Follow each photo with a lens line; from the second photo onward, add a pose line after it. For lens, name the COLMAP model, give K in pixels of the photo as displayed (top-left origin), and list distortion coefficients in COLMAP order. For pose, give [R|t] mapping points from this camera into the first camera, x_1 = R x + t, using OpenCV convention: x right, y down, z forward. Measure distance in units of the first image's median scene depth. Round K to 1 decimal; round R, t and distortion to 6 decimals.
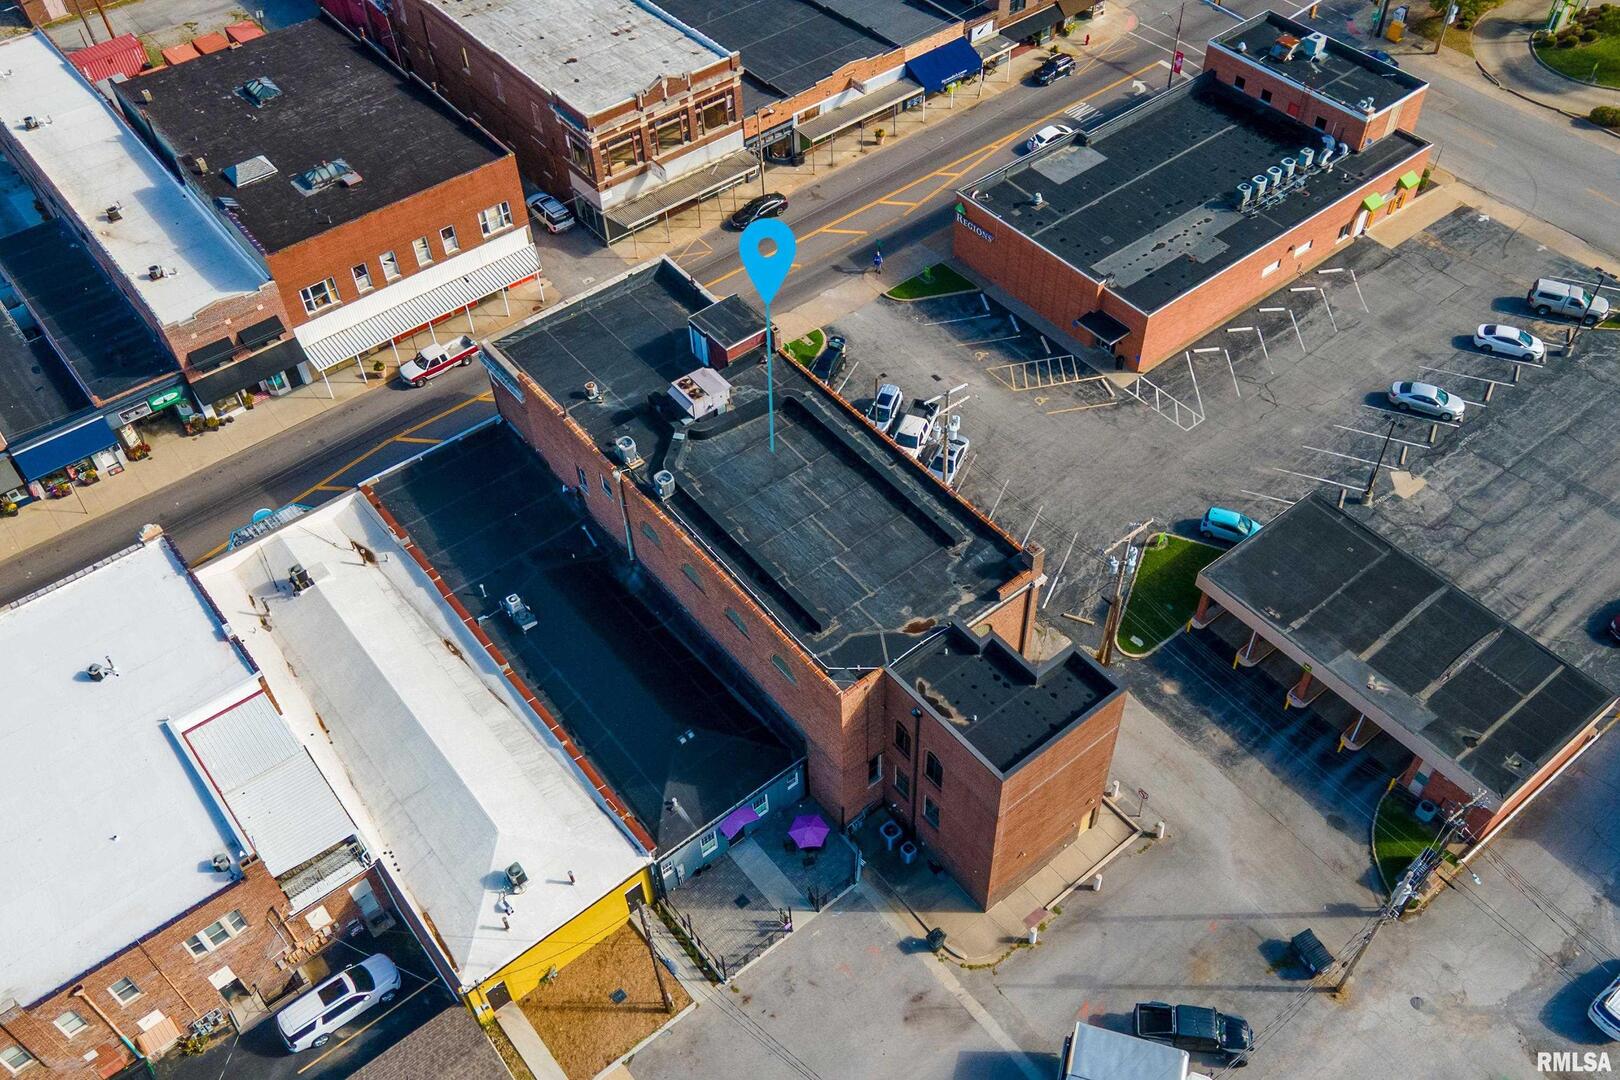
lens RADIAL K [[1405.4, 0, 830.2], [0, 1405.4, 553.0], [0, 0, 1]] dist [0.010188, 0.043730]
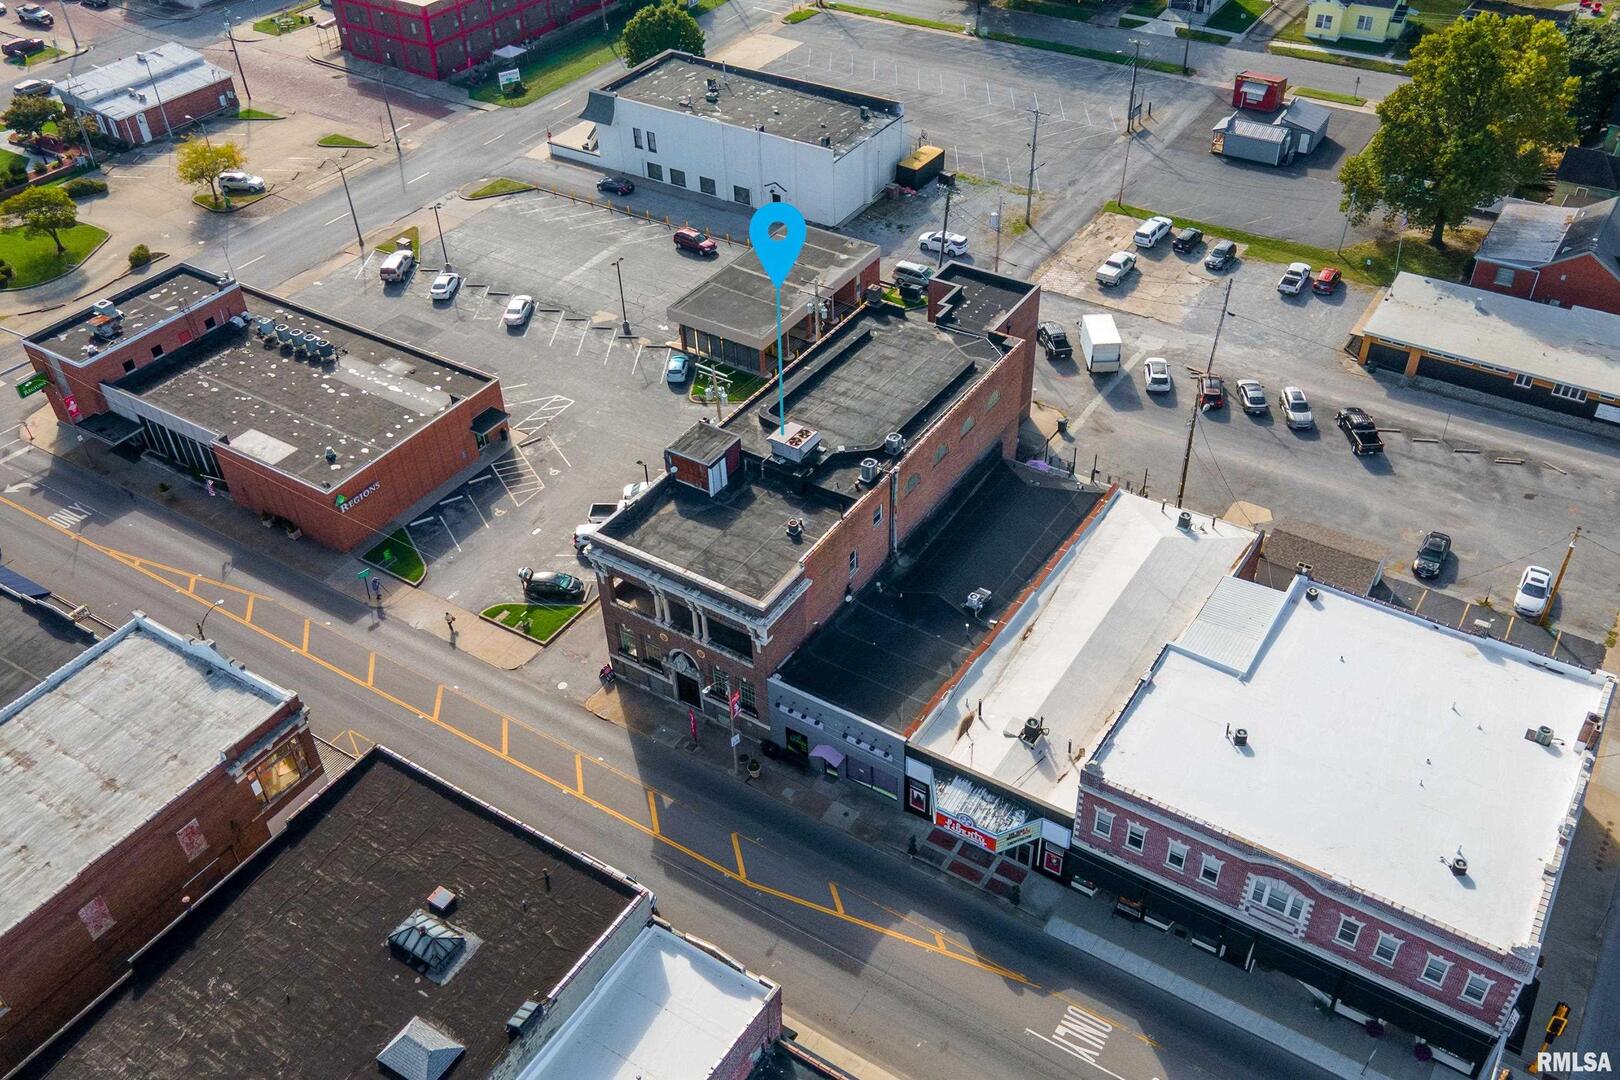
lens RADIAL K [[1405.4, 0, 833.2], [0, 1405.4, 545.3], [0, 0, 1]] dist [0.010188, 0.043730]
pose [[-0.320755, -0.579541, 0.749165, -0.888480], [0.726313, 0.357176, 0.587277, -0.643508], [-0.607935, 0.732500, 0.306362, 0.585948]]
